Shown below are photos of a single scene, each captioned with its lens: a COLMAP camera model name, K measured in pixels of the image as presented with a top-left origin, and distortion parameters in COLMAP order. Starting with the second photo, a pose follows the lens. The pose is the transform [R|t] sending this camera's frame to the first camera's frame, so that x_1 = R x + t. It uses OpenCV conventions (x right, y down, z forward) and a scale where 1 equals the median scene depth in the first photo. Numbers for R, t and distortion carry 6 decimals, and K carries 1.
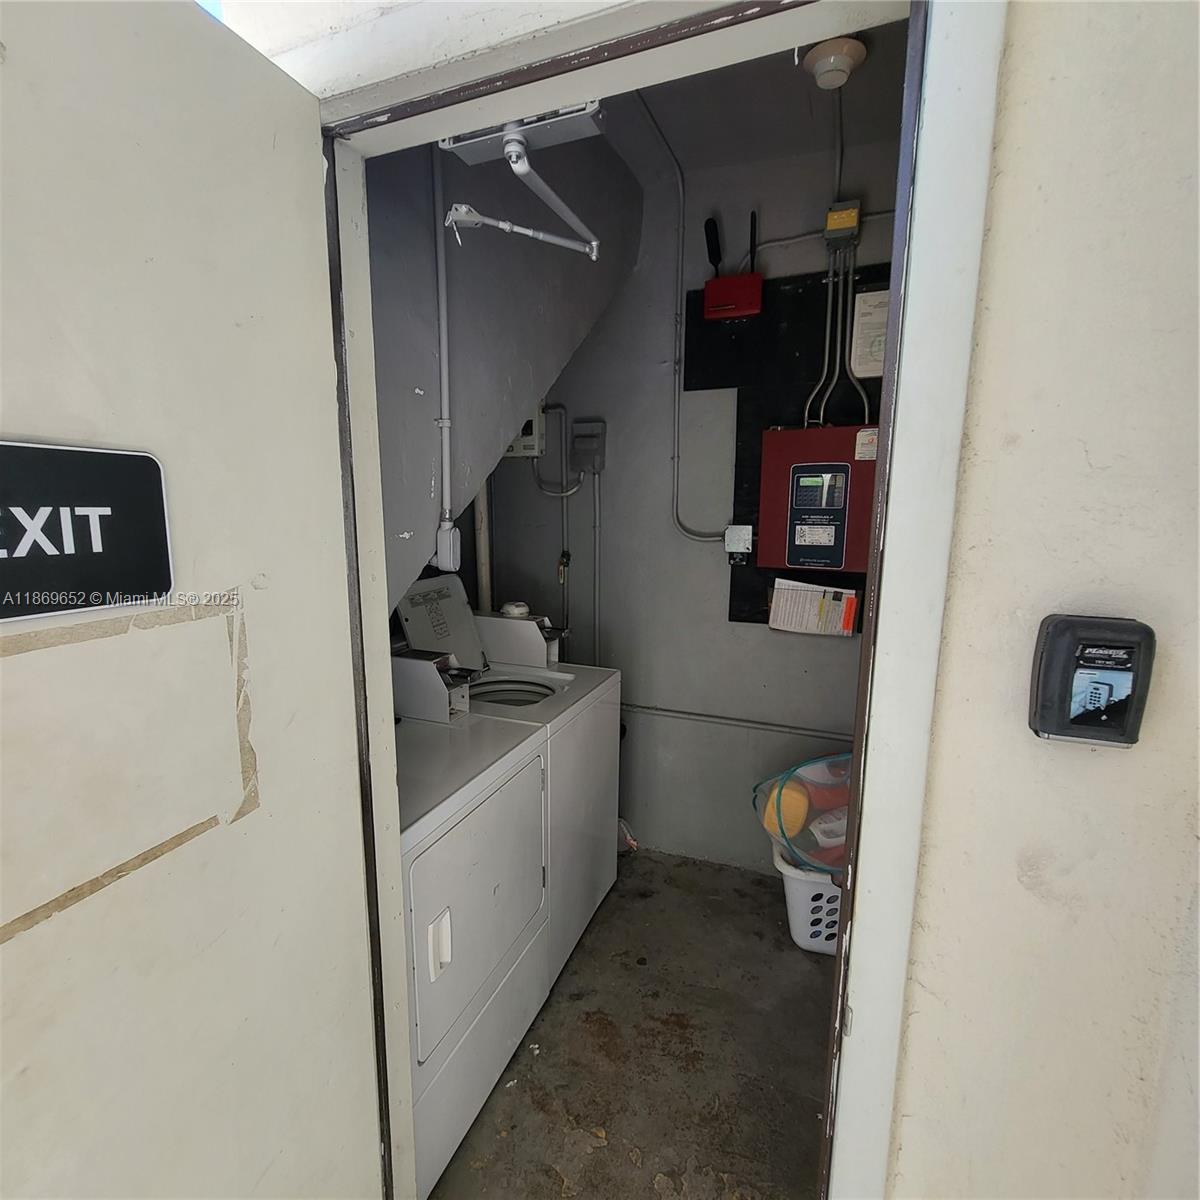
lens RADIAL K [[624.0, 0, 605.0], [0, 624.0, 606.8], [0, 0, 1]] dist [0.002072, -0.001757]
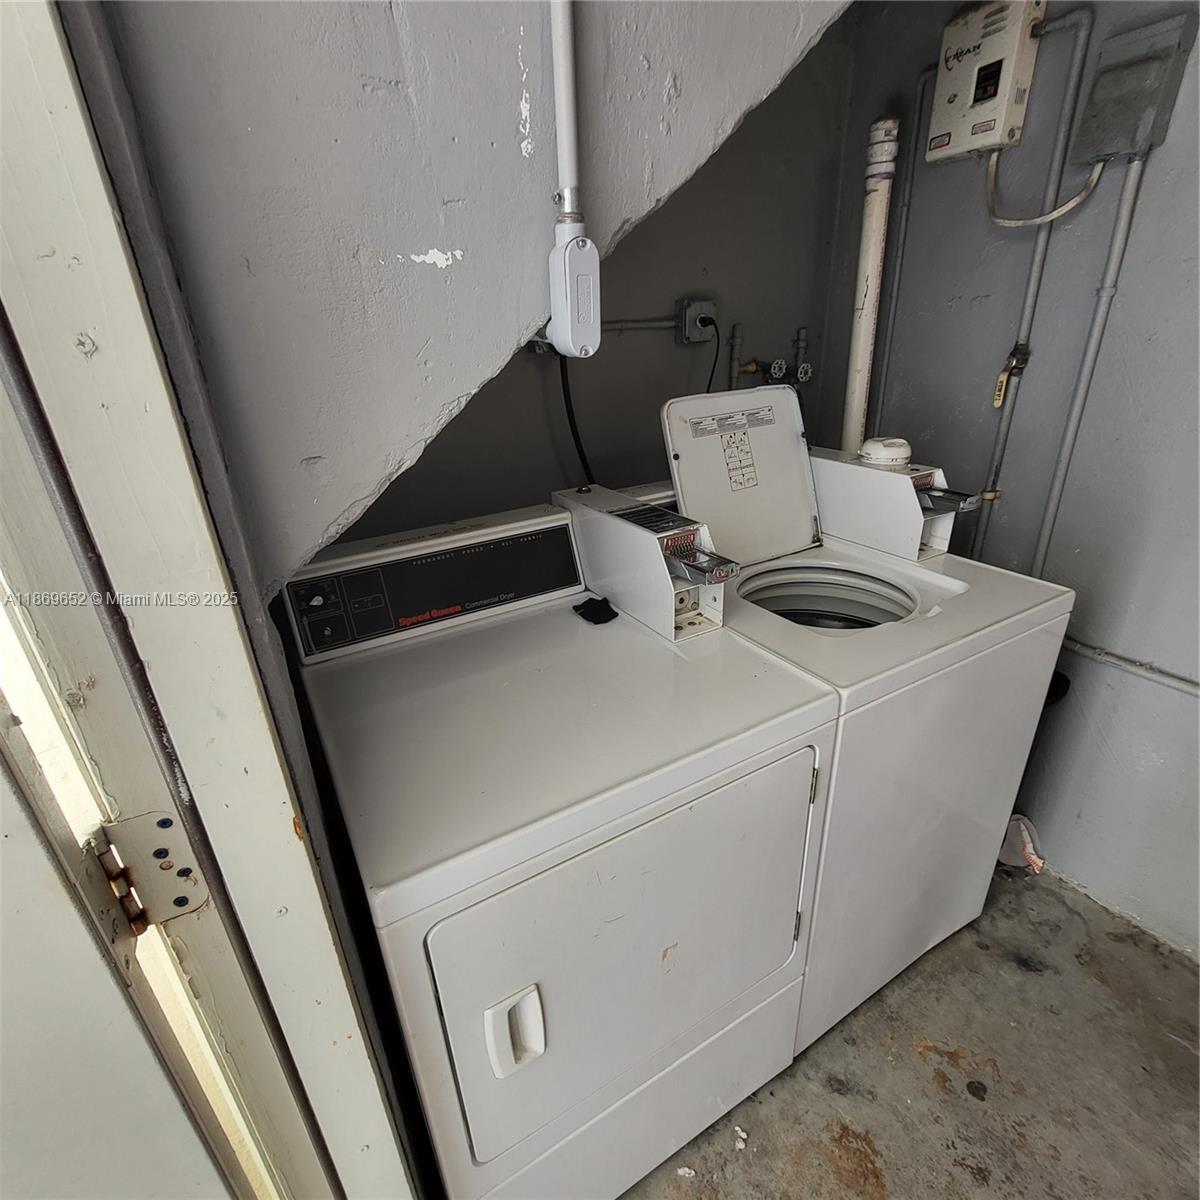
lens RADIAL K [[624.0, 0, 605.0], [0, 624.0, 606.8], [0, 0, 1]] dist [0.002072, -0.001757]
pose [[0.770657, 0.221167, -0.597640, 0.035955], [-0.053510, 0.956989, 0.285148, -0.009096], [0.635000, -0.187772, 0.749344, 0.386635]]
